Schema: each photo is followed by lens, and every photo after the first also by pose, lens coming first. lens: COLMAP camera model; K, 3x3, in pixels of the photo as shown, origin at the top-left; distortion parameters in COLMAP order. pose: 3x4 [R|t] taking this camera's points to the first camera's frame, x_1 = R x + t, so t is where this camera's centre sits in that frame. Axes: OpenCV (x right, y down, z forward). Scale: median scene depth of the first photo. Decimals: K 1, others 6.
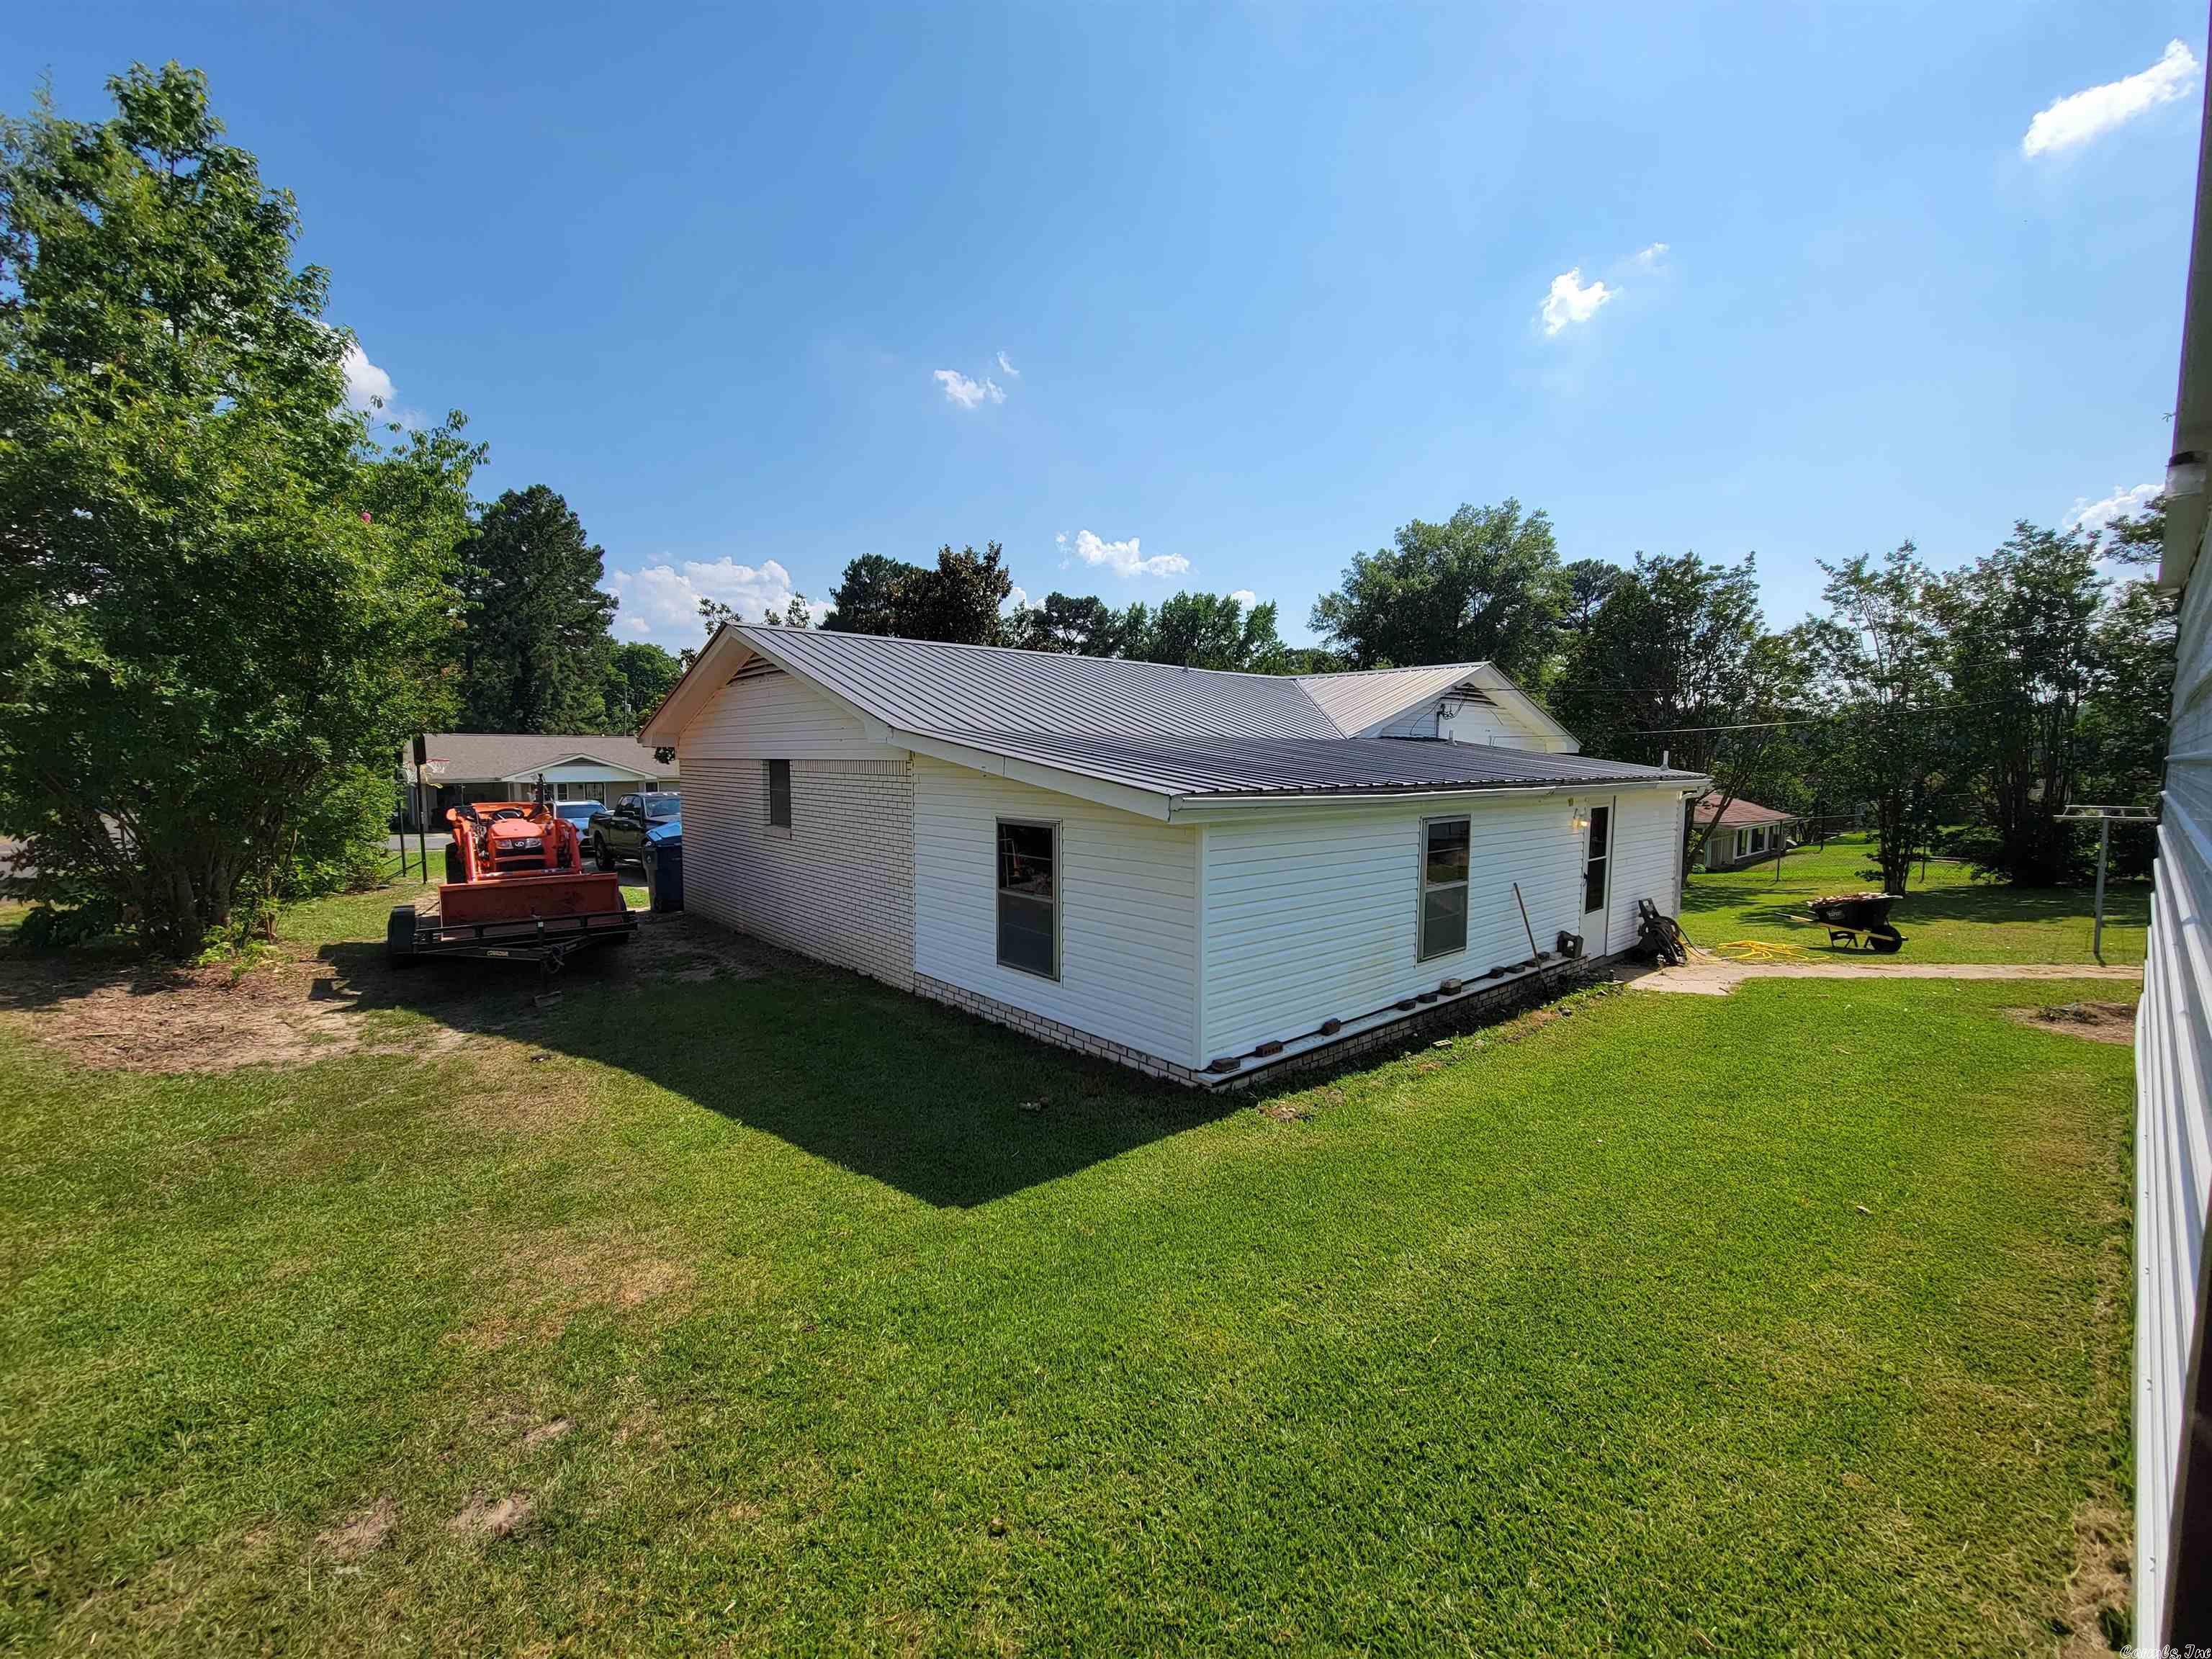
lens RADIAL K [[889.0, 0, 1096.7], [0, 889.0, 838.5], [0, 0, 1]] dist [-0.003613, -0.001061]
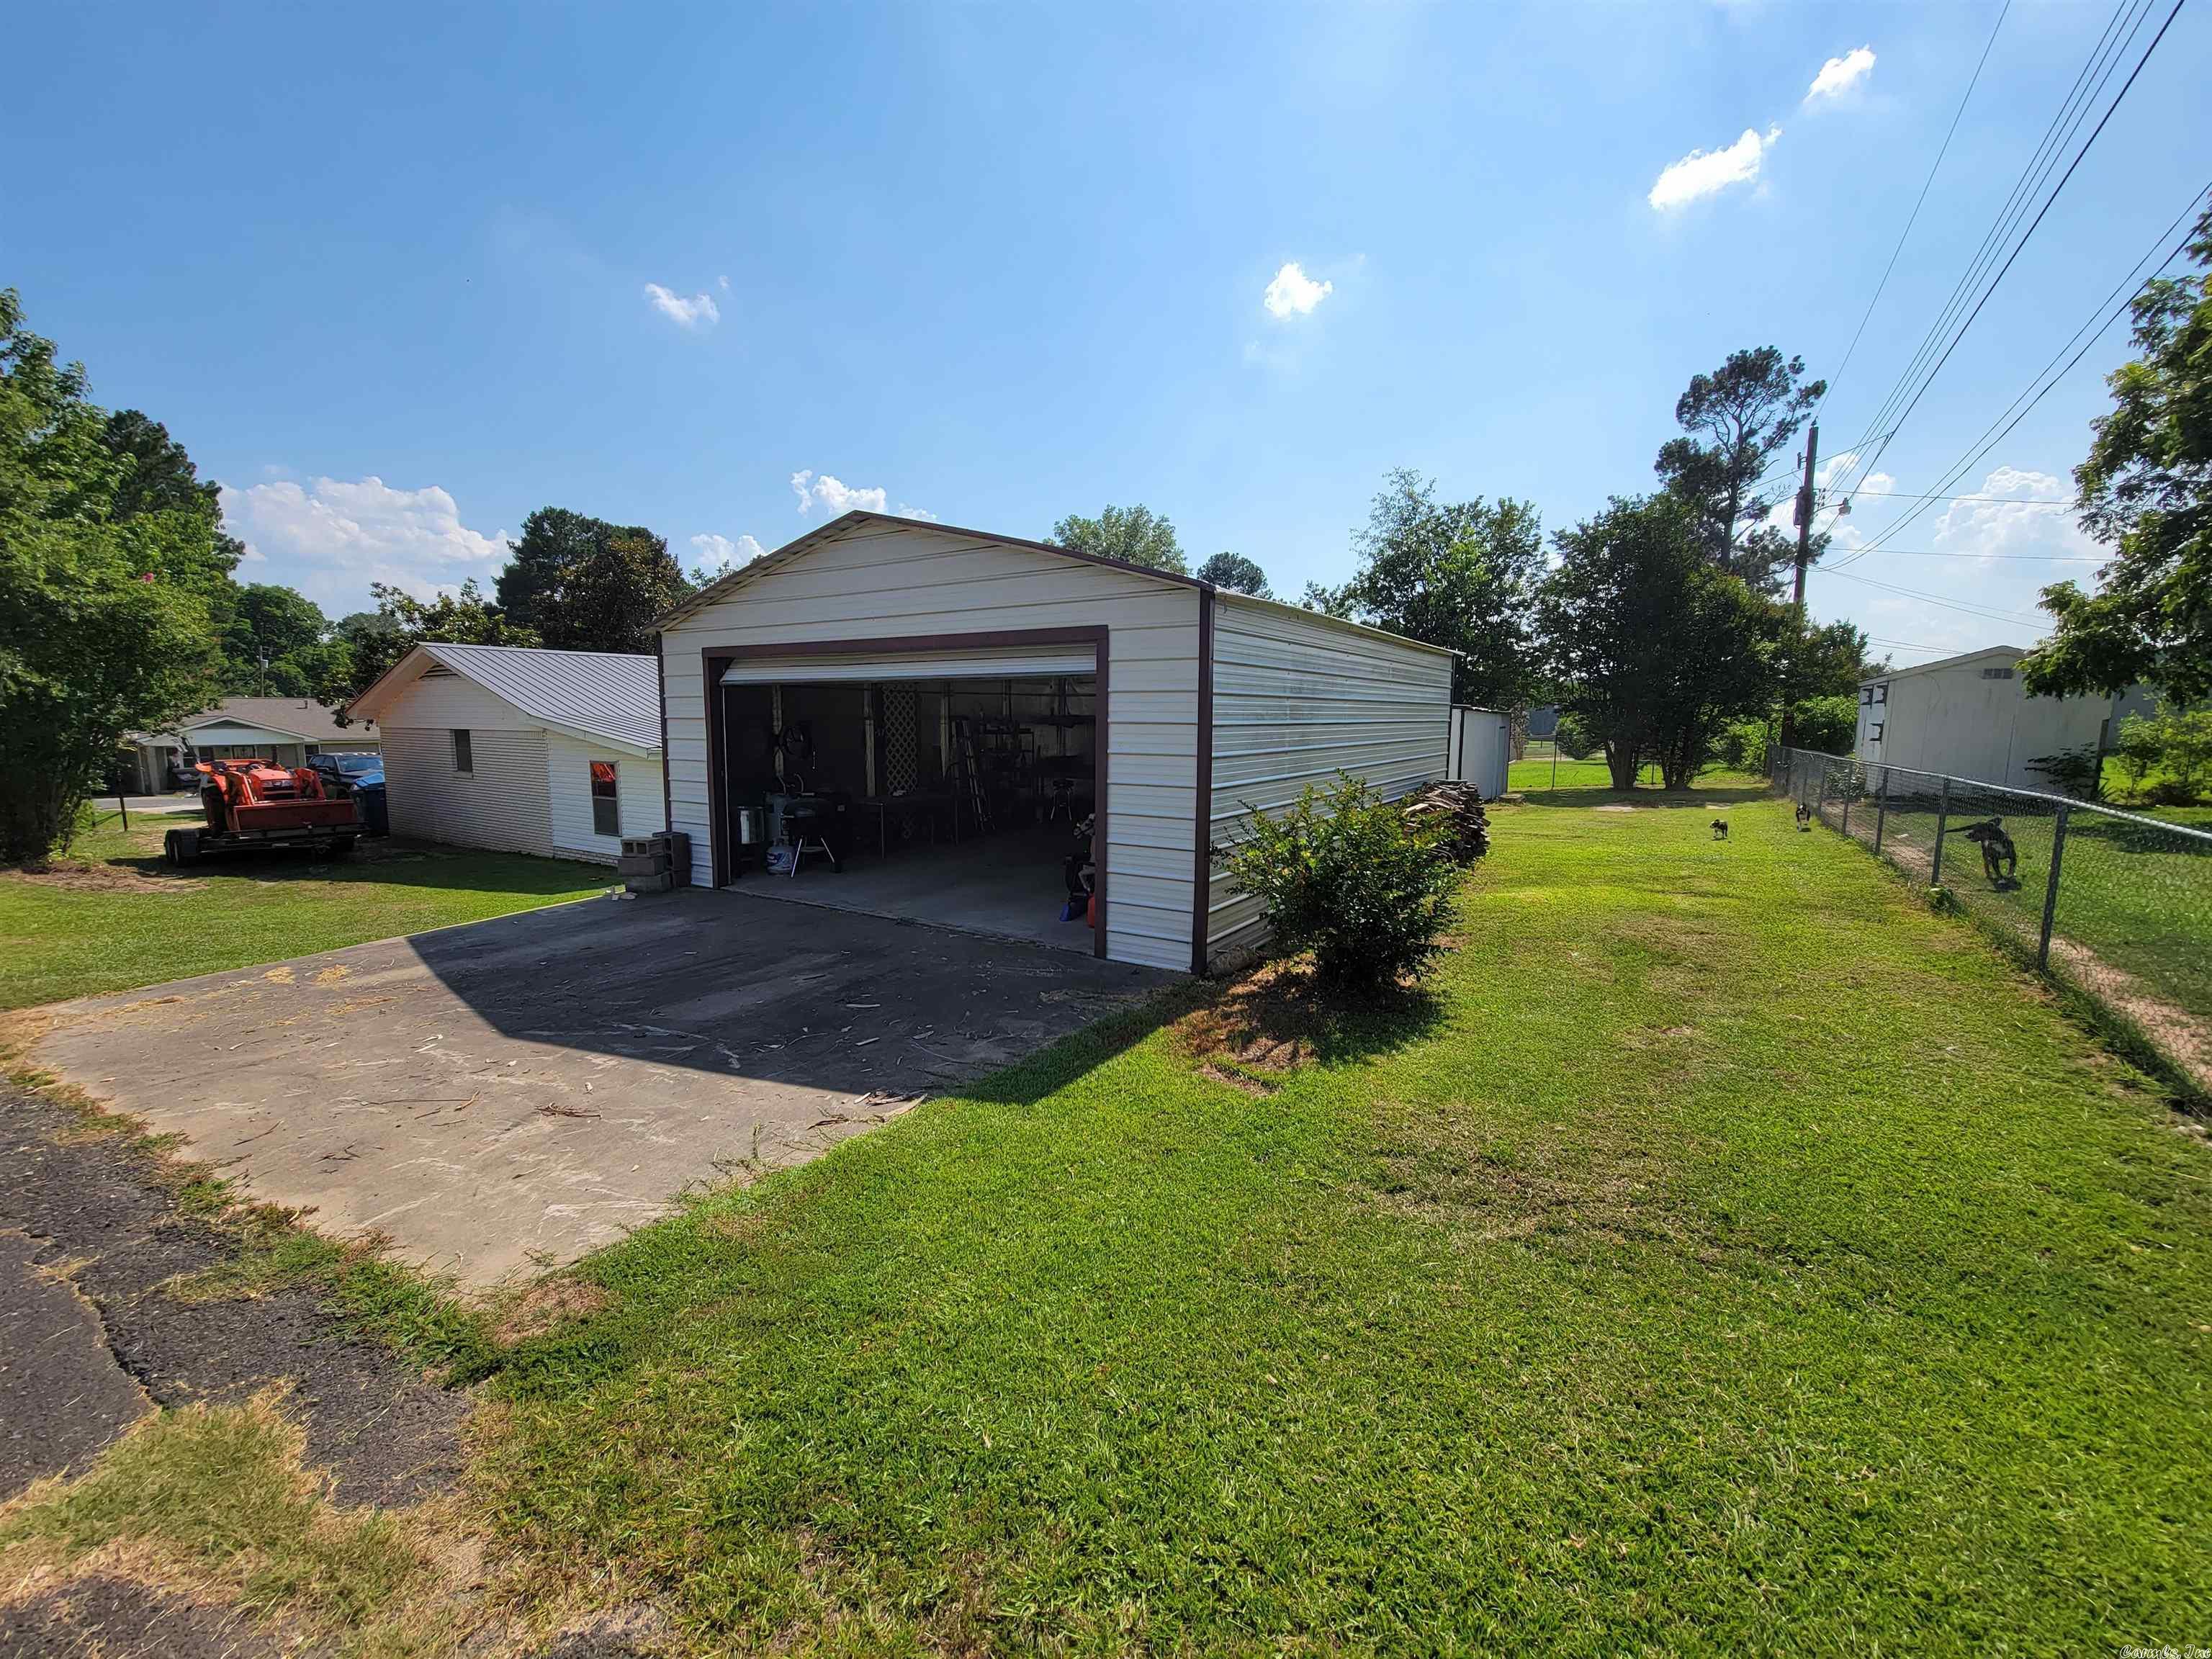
lens RADIAL K [[889.0, 0, 1096.7], [0, 889.0, 838.5], [0, 0, 1]] dist [-0.003613, -0.001061]
pose [[0.961353, -0.036236, 0.272925, 0.218115], [0.023394, 0.998467, 0.050164, 0.039589], [-0.274325, -0.041841, 0.960726, -0.625434]]
